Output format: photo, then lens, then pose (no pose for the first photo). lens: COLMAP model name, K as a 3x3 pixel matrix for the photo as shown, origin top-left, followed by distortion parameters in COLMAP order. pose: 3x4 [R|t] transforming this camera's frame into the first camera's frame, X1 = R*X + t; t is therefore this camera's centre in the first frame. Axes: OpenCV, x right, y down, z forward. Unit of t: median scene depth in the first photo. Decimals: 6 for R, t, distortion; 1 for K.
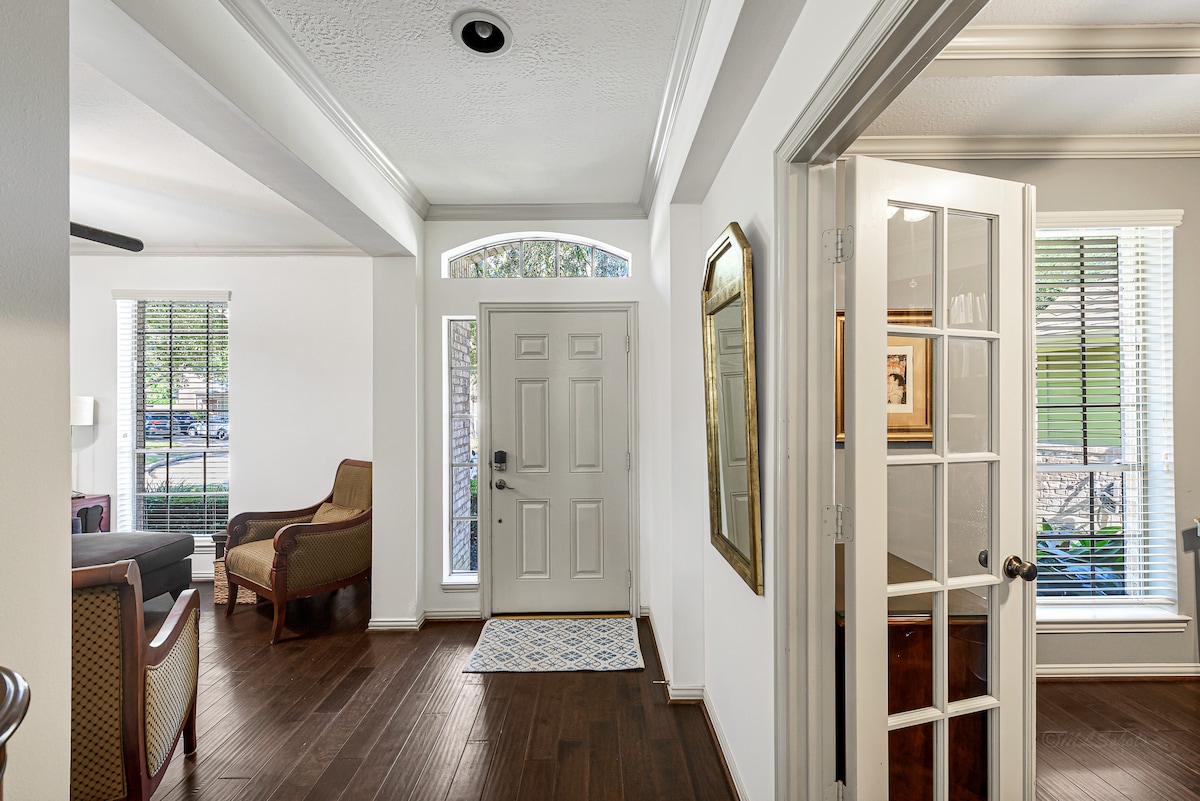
lens RADIAL K [[507.7, 0, 596.1], [0, 507.7, 403.7], [0, 0, 1]] dist [0.014292, -0.000614]
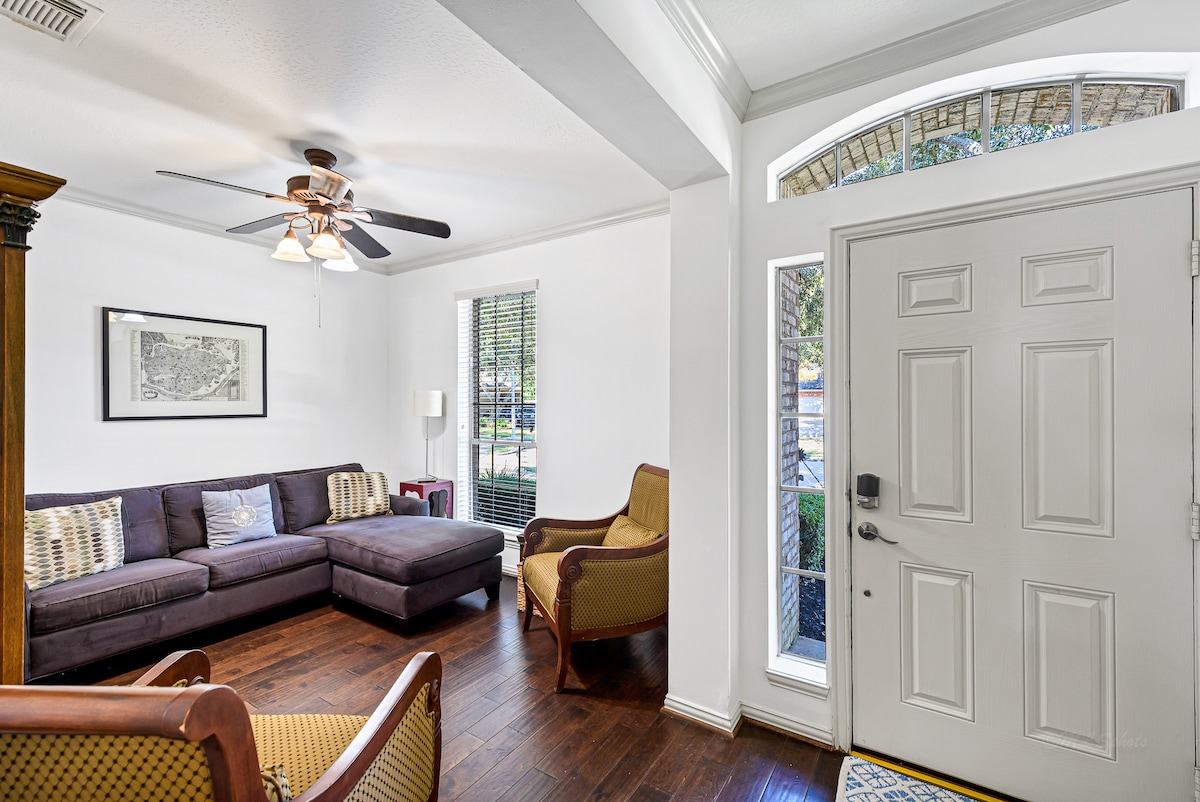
lens RADIAL K [[507.7, 0, 592.7], [0, 507.7, 400.7], [0, 0, 1]] dist [0.014292, -0.000614]
pose [[0.831816, 0.002607, -0.555045, -0.125157], [-0.001771, 0.999996, 0.002042, 0.006505], [0.555048, -0.000715, 0.831818, 0.328389]]
